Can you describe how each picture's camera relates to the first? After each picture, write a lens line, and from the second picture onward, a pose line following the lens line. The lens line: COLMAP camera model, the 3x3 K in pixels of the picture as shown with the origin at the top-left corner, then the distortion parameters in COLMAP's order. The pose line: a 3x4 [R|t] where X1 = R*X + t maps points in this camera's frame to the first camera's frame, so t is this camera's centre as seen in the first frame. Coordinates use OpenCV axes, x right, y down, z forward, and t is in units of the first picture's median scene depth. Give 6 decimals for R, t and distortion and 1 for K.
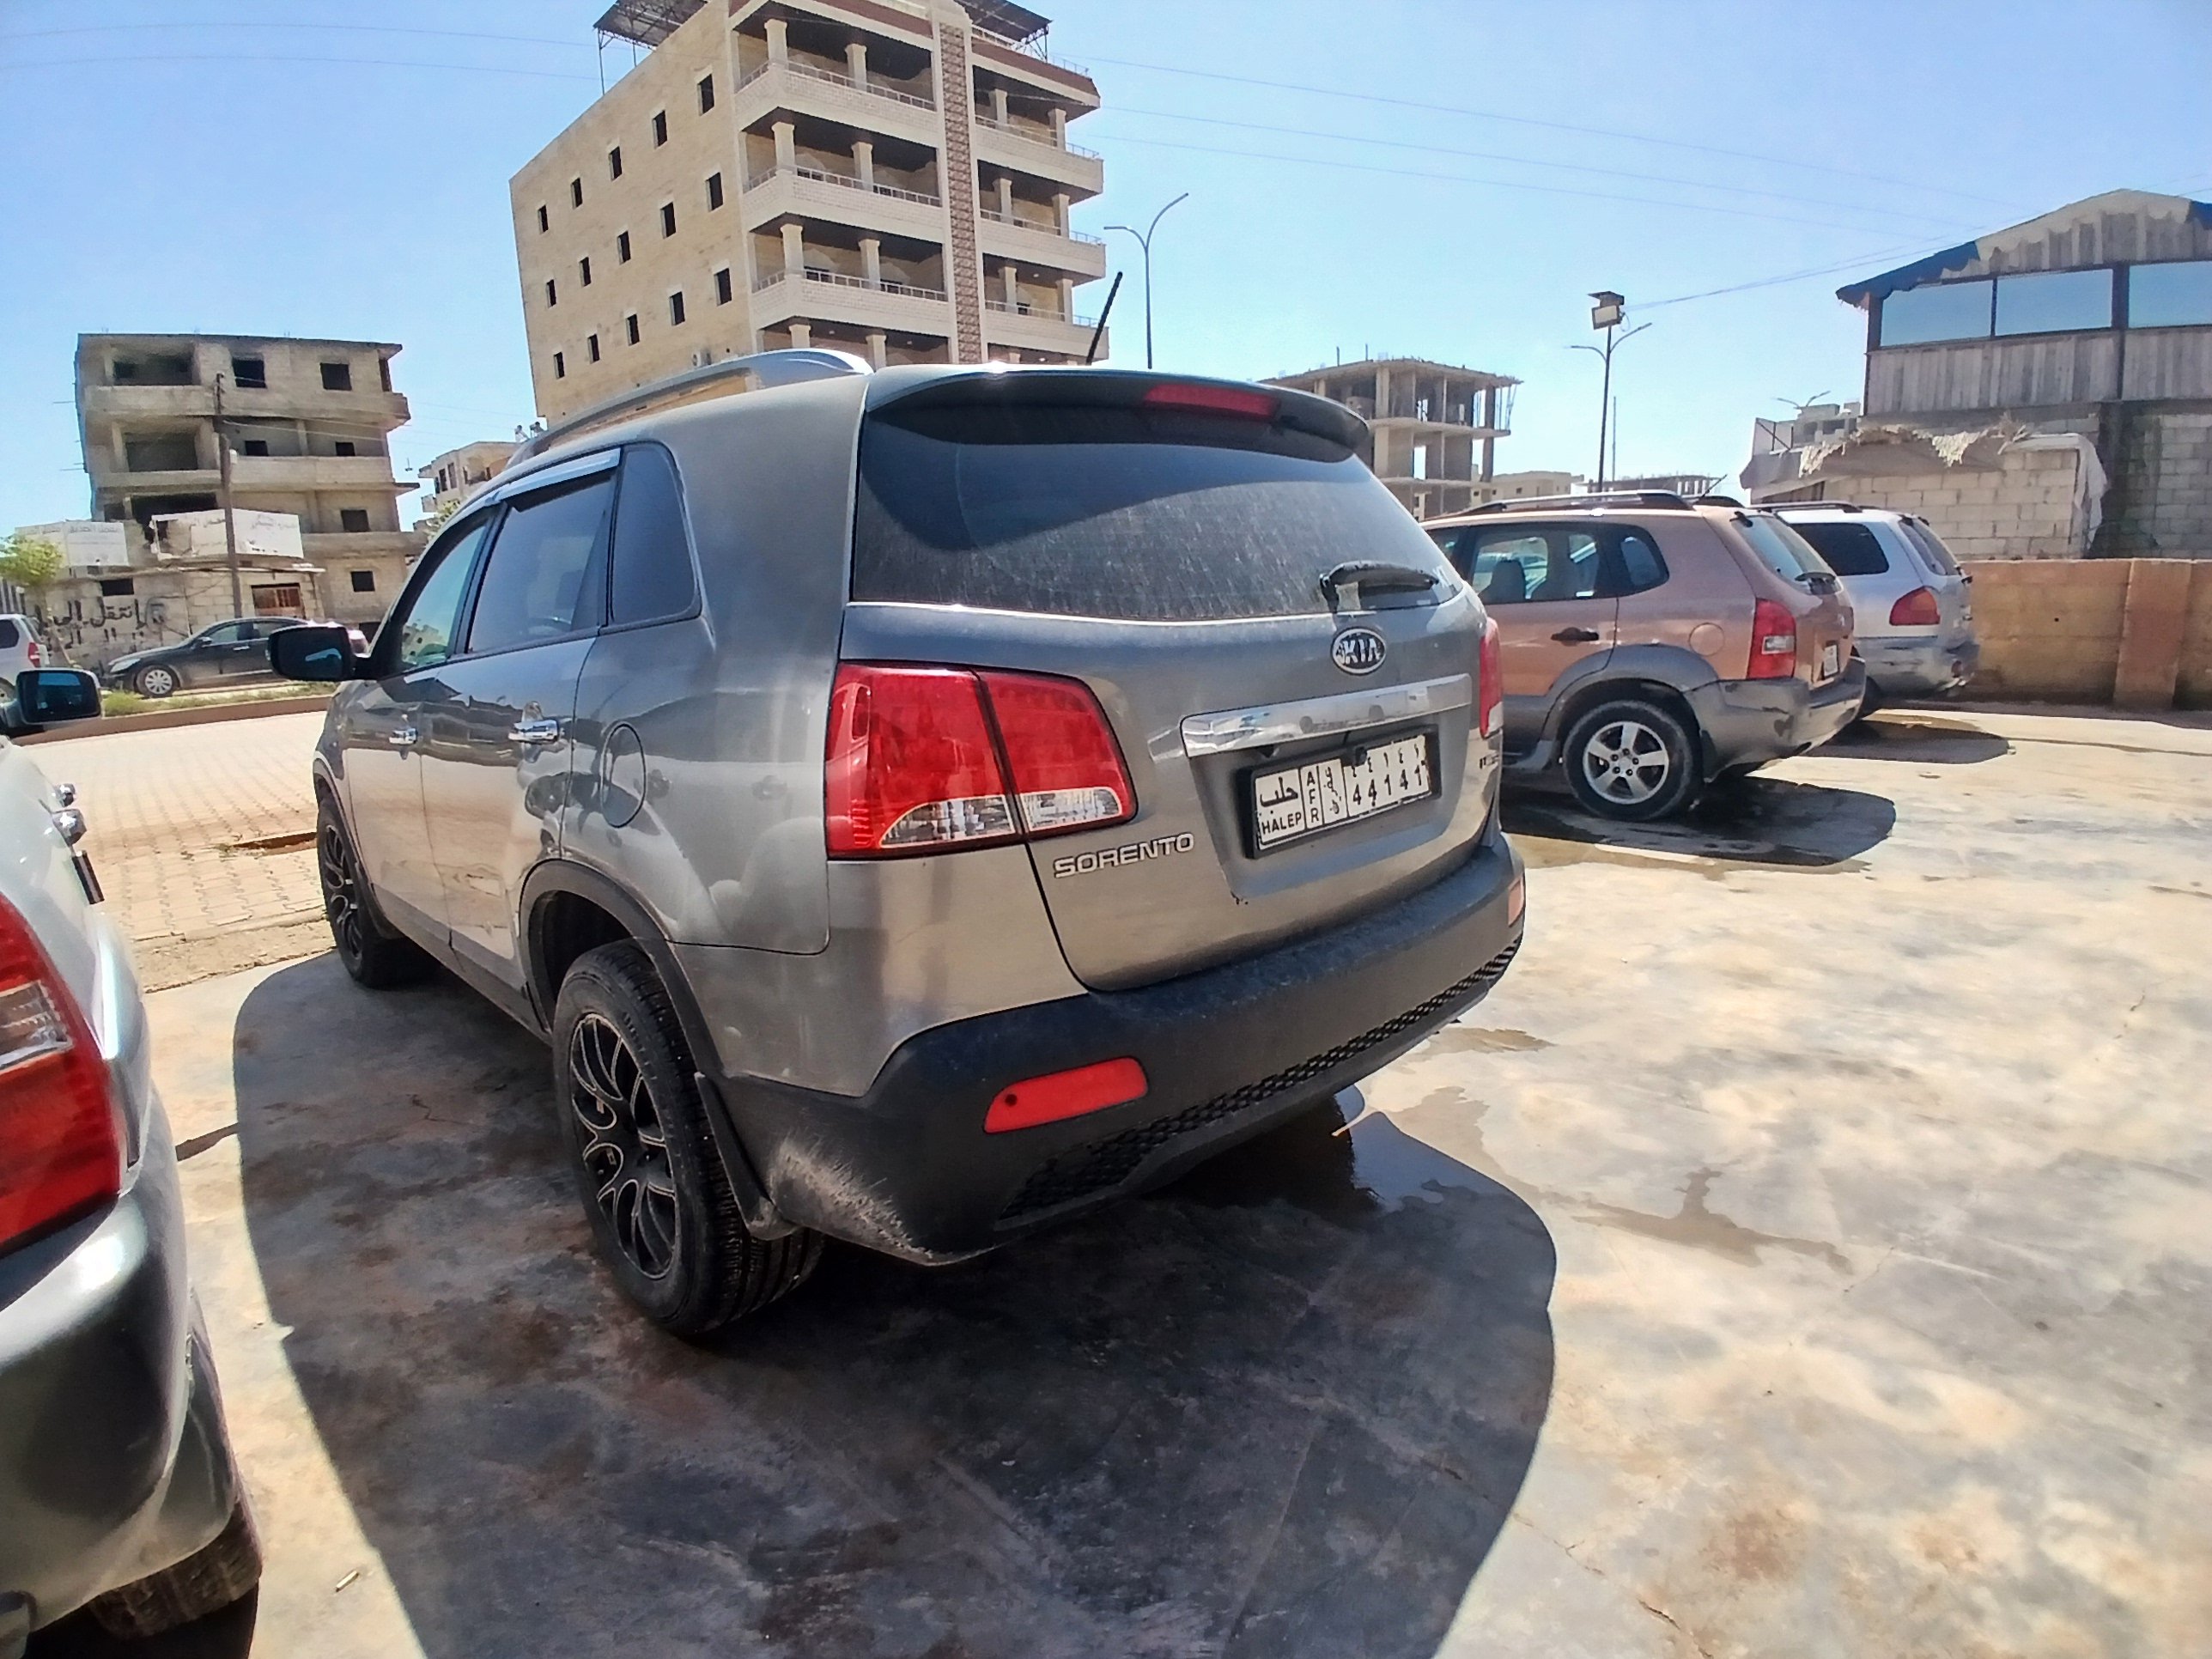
lens RADIAL K [[1123.6, 0, 1126.6], [0, 1123.6, 825.1], [0, 0, 1]] dist [-0.001165, -0.049167]
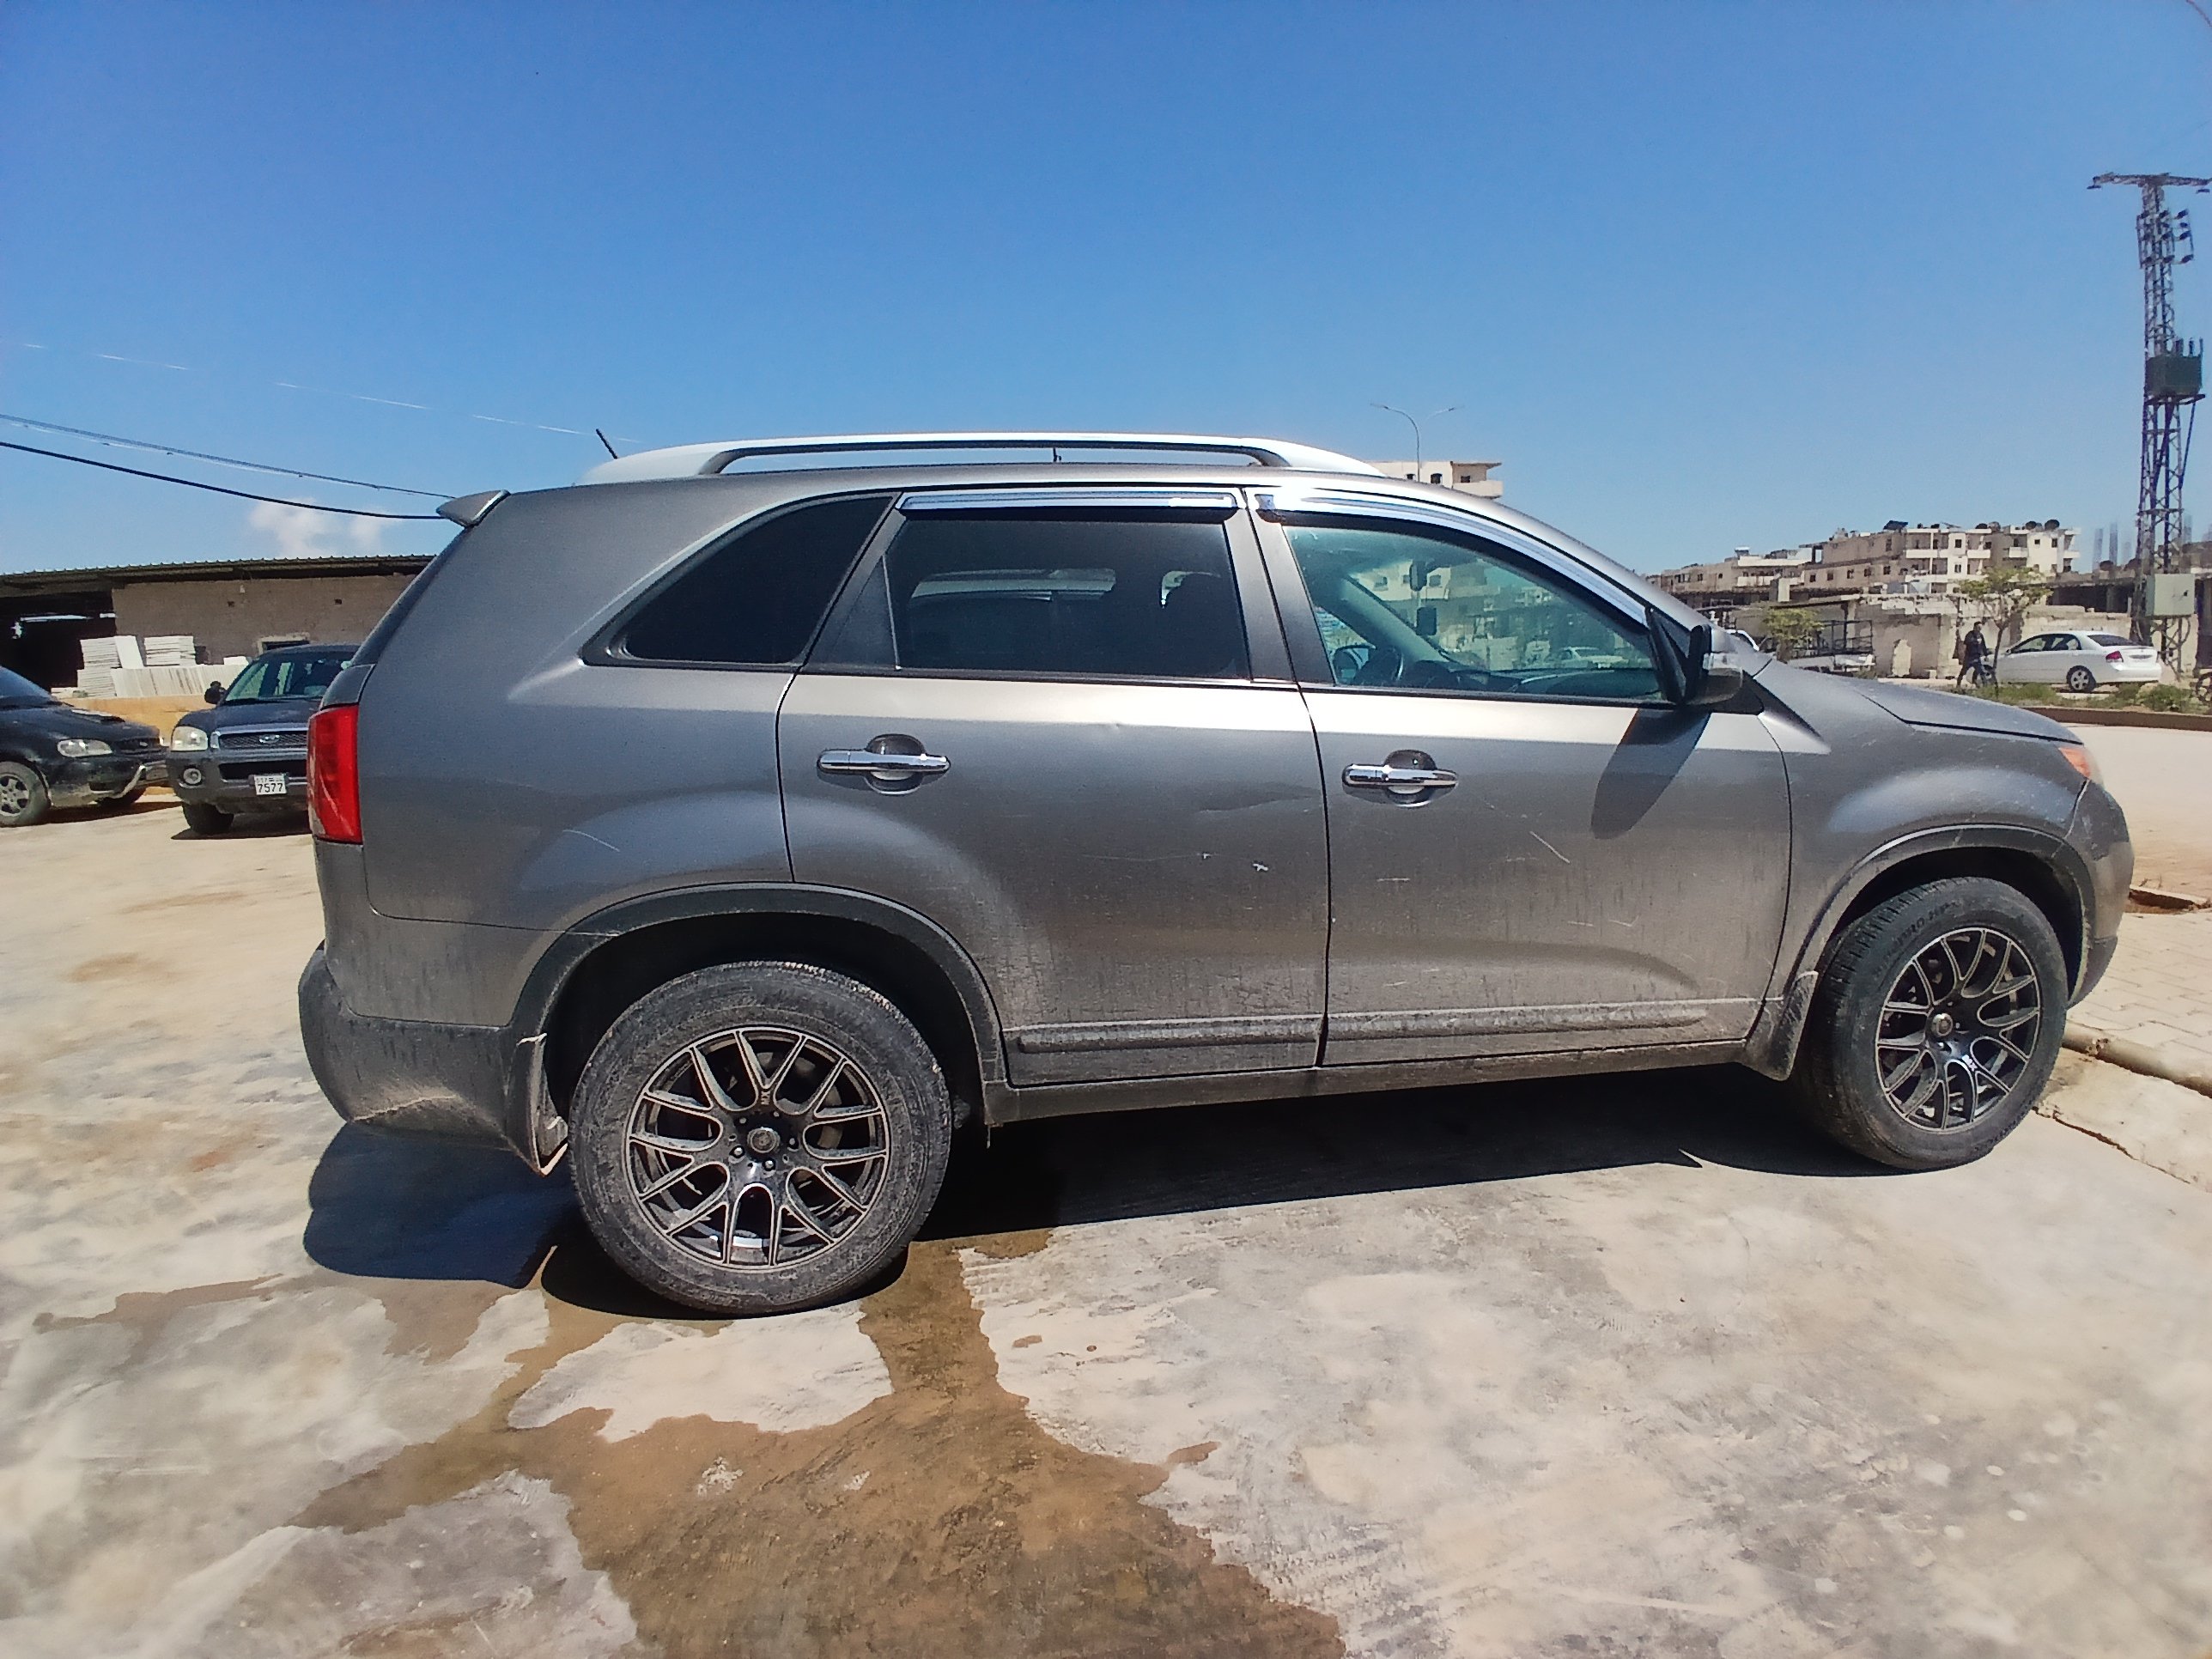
lens RADIAL K [[1129.5, 0, 1106.0], [0, 1129.5, 829.5], [0, 0, 1]] dist [-0.001579, -0.048115]
pose [[-0.595502, 0.170693, -0.785010, 0.632857], [-0.108213, 0.951217, 0.288923, -0.403195], [0.796032, 0.257003, -0.547980, 1.929990]]
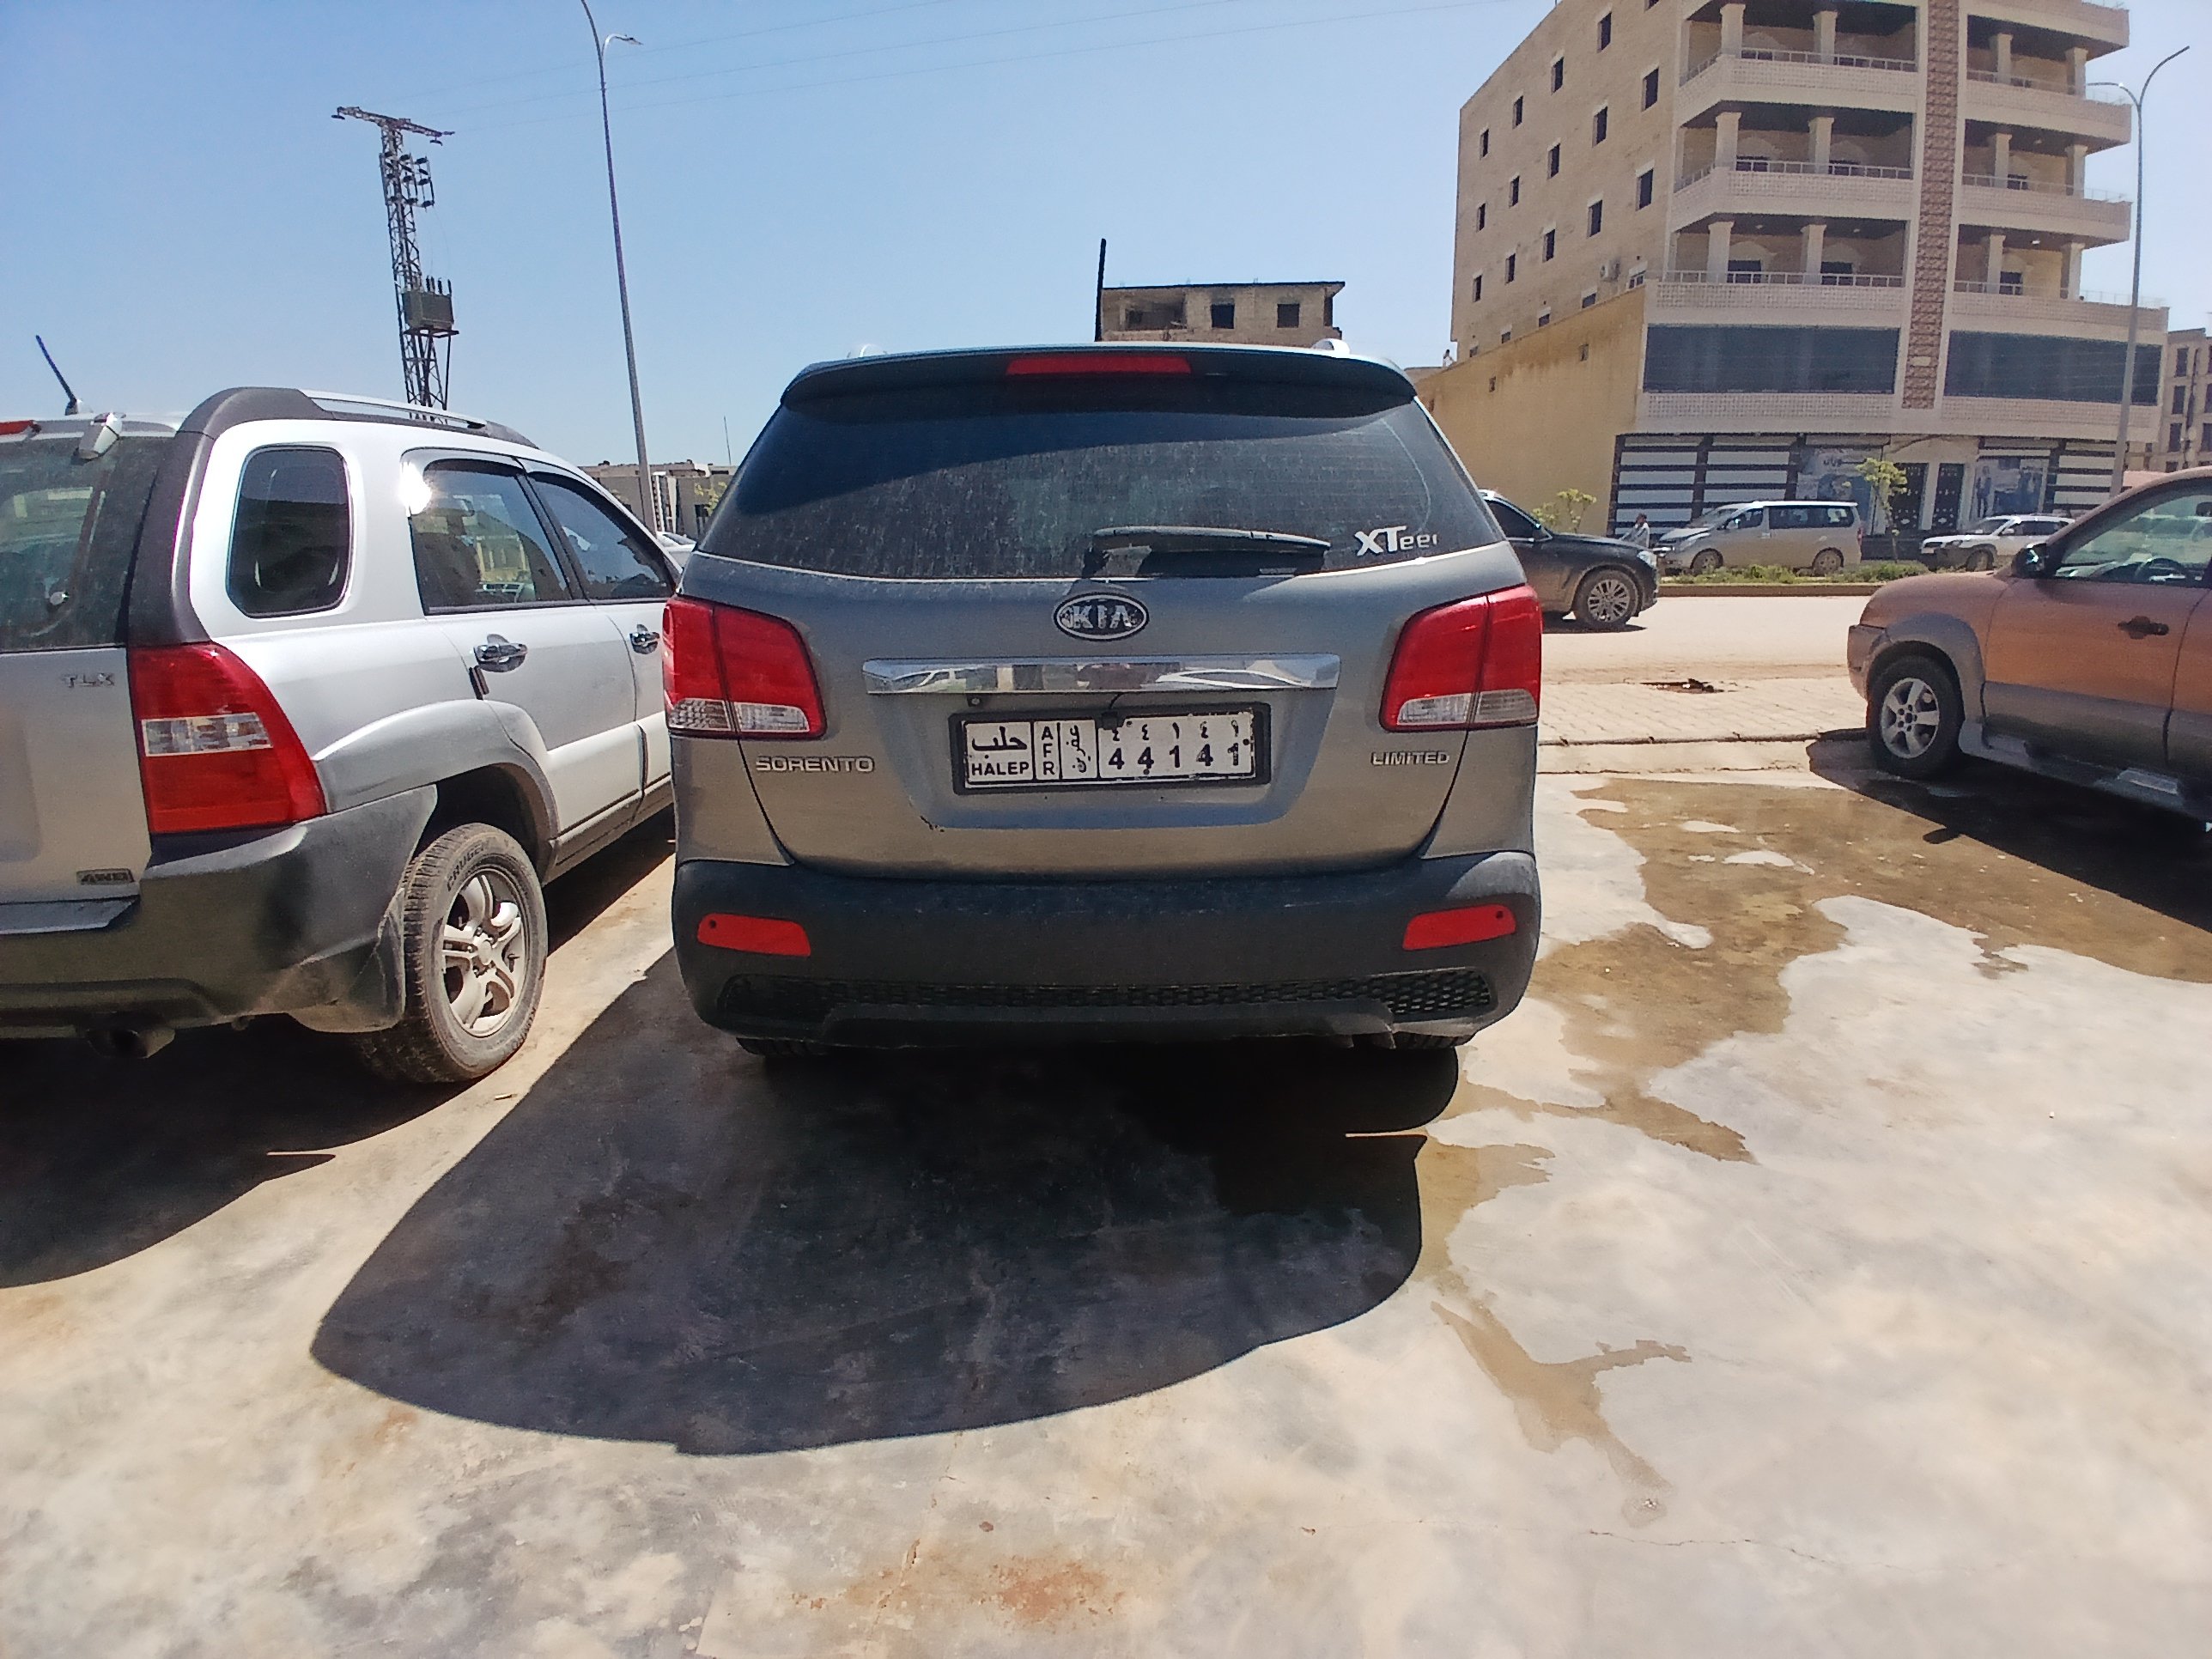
lens RADIAL K [[1123.6, 0, 1126.6], [0, 1123.6, 825.1], [0, 0, 1]] dist [-0.001165, -0.049167]
pose [[0.725393, 0.202127, -0.657989, 0.665999], [-0.156978, 0.979302, 0.127772, -0.074157], [0.670196, 0.010605, 0.742109, 0.188155]]
